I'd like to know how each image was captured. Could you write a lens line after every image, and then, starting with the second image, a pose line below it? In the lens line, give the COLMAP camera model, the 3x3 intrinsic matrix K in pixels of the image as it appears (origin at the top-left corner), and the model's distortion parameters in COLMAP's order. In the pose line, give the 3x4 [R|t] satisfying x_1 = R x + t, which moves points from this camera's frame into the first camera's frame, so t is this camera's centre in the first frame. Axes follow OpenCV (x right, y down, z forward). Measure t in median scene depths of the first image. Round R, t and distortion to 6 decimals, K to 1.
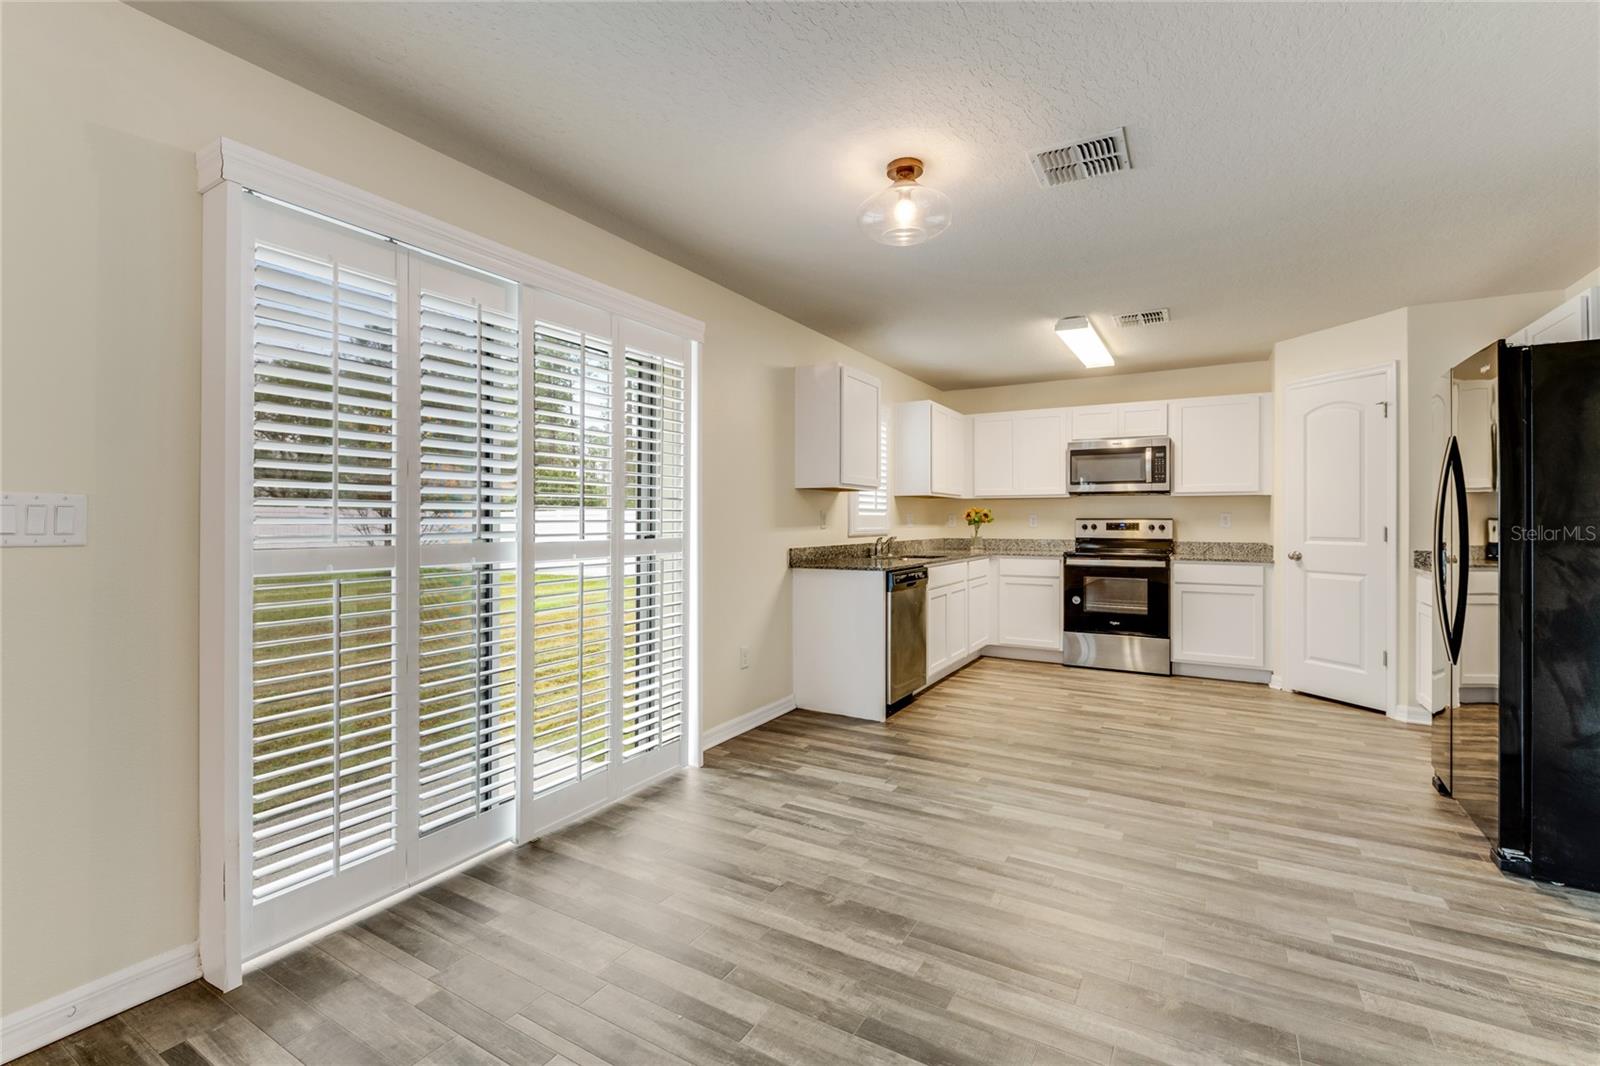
lens RADIAL K [[713.8, 0, 802.3], [0, 713.8, 523.3], [0, 0, 1]] dist [0.001090, -0.005628]
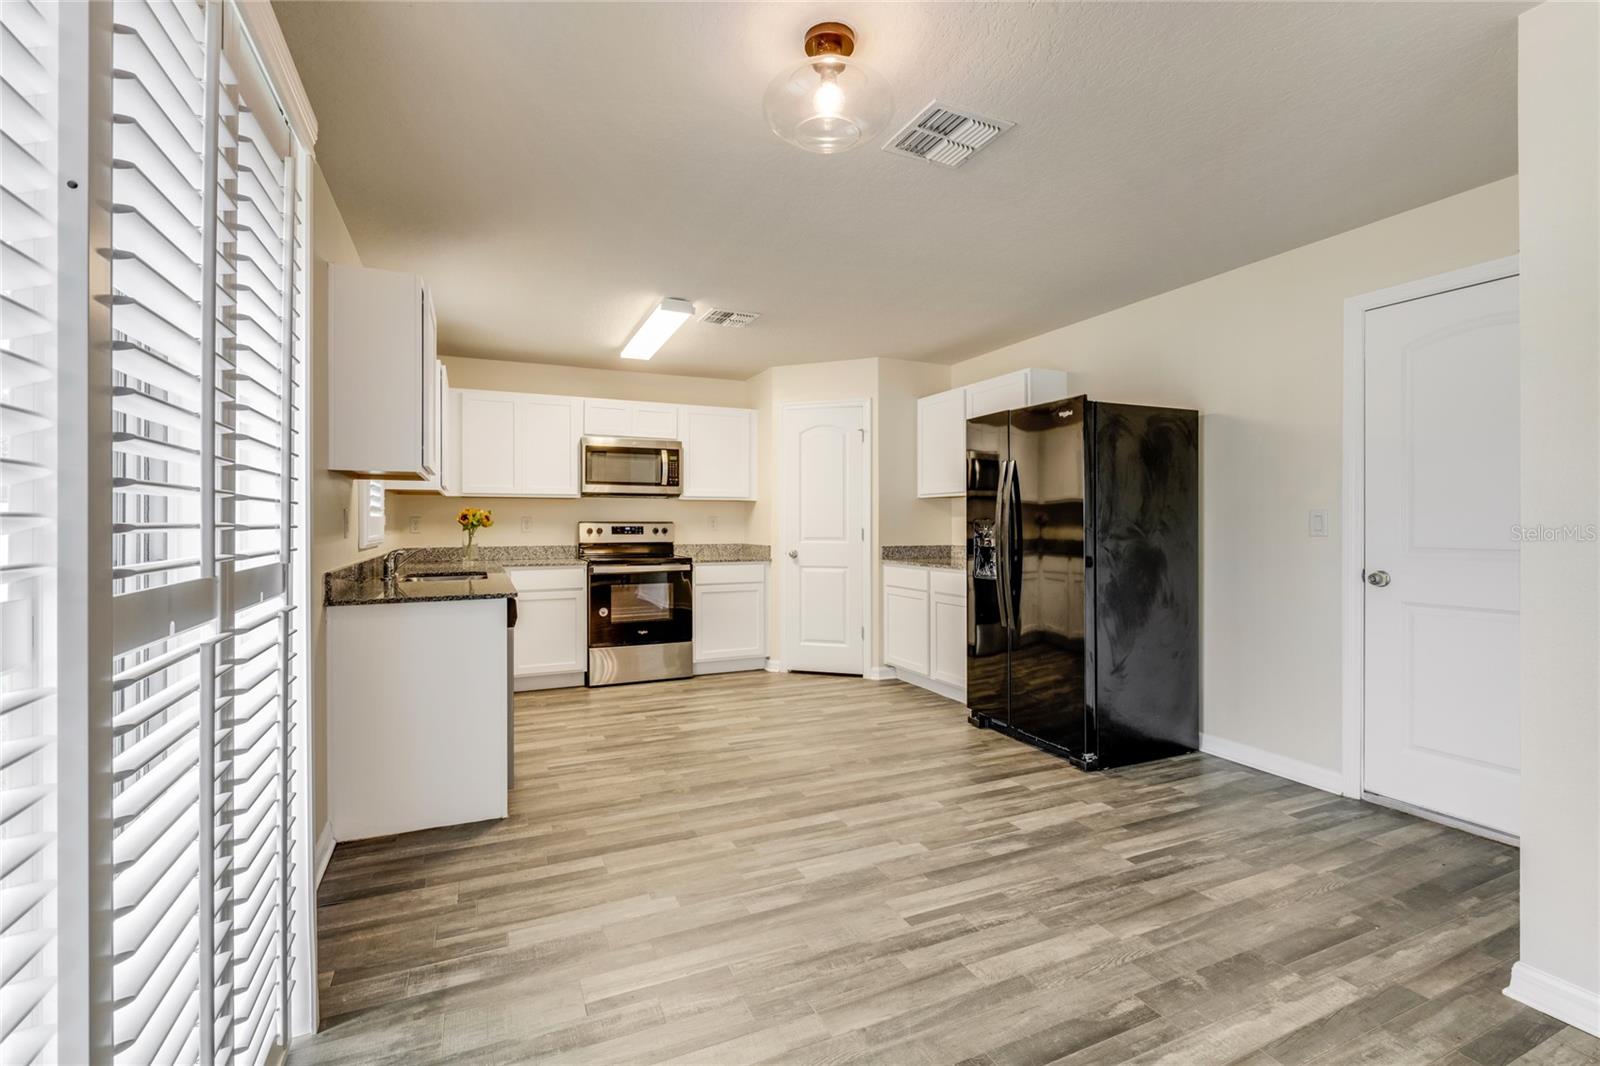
lens RADIAL K [[713.8, 0, 813.8], [0, 713.8, 536.8], [0, 0, 1]] dist [0.001090, -0.005628]
pose [[0.570165, -0.018910, 0.821312, -0.226036], [0.005708, 0.999802, 0.019056, -0.004044], [-0.821510, -0.006177, 0.570160, 0.290791]]
